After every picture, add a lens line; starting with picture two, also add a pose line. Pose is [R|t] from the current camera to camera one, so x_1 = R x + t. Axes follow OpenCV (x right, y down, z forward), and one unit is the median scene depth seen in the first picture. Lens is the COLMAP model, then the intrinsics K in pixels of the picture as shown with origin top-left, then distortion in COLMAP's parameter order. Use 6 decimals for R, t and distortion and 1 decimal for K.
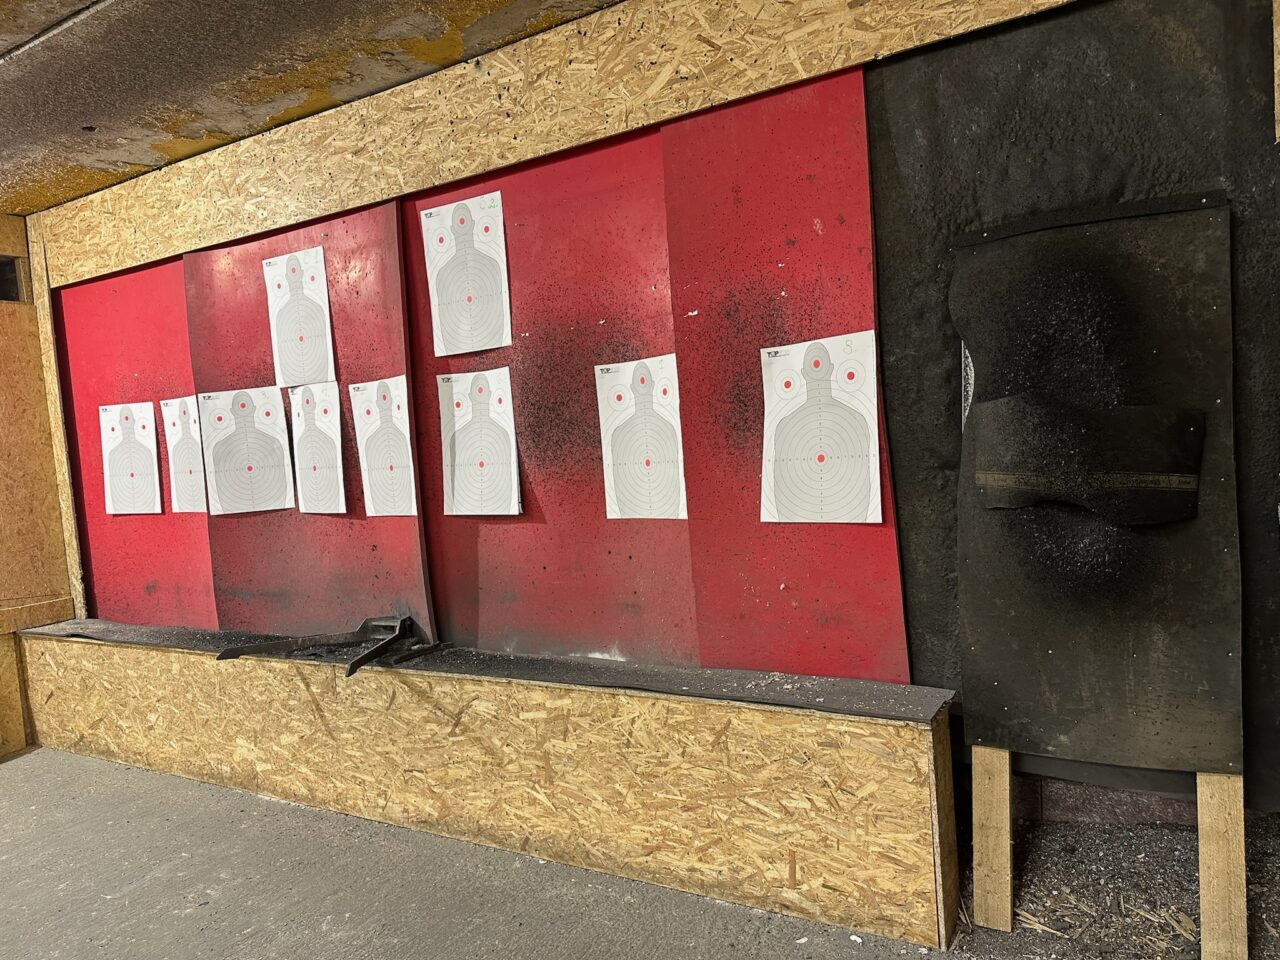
lens RADIAL K [[891.0, 0, 636.2], [0, 891.0, 483.6], [0, 0, 1]] dist [0.038855, -0.038503]
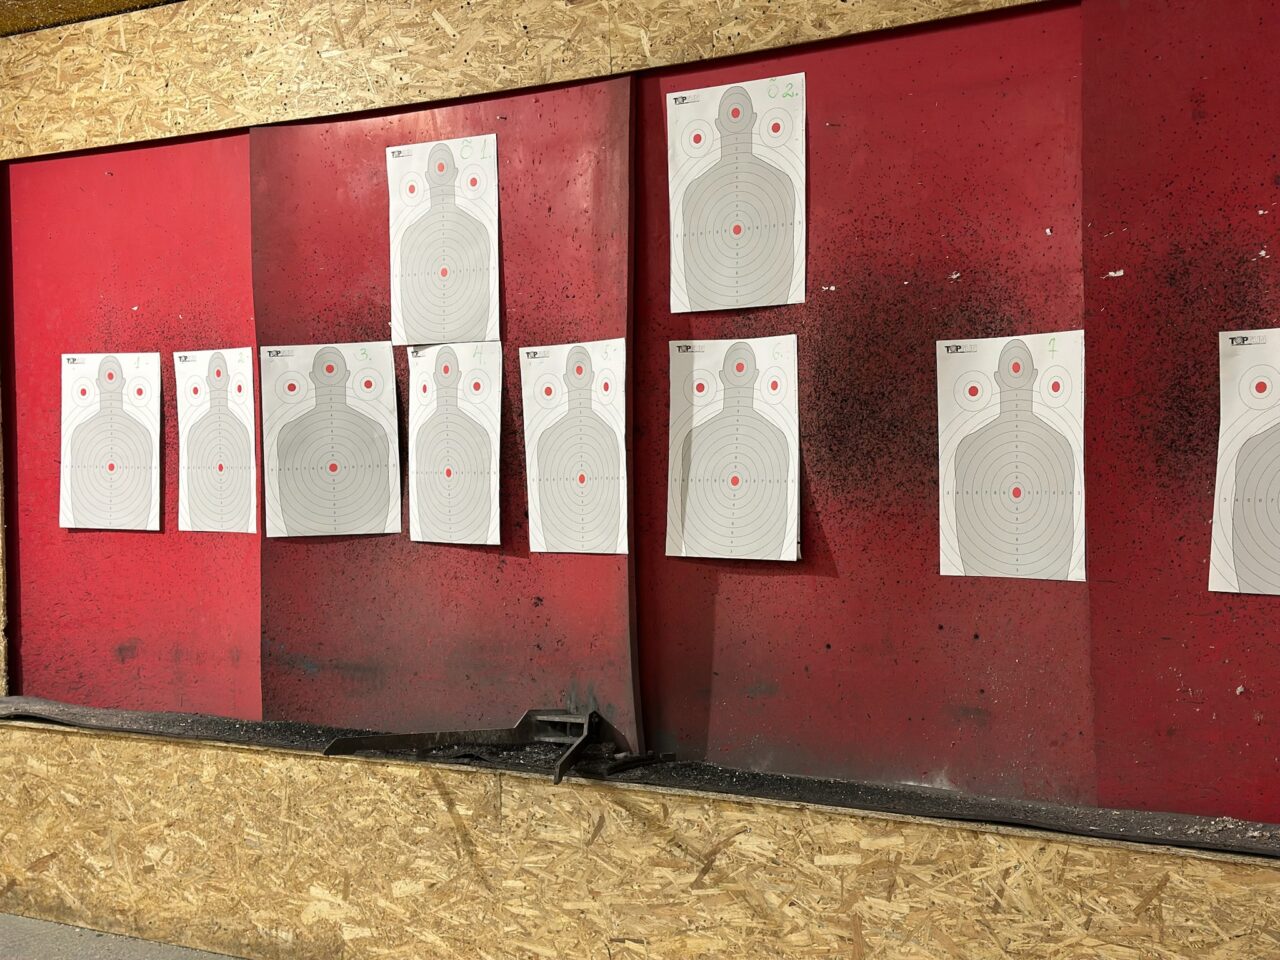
lens RADIAL K [[1758.4, 0, 630.7], [0, 1758.4, 475.5], [0, 0, 1]] dist [0.104544, 0.000000]
pose [[0.996864, 0.056770, -0.055136, -0.191294], [-0.058631, 0.997742, -0.032746, 0.022468], [0.053153, 0.035876, 0.997942, -0.304893]]
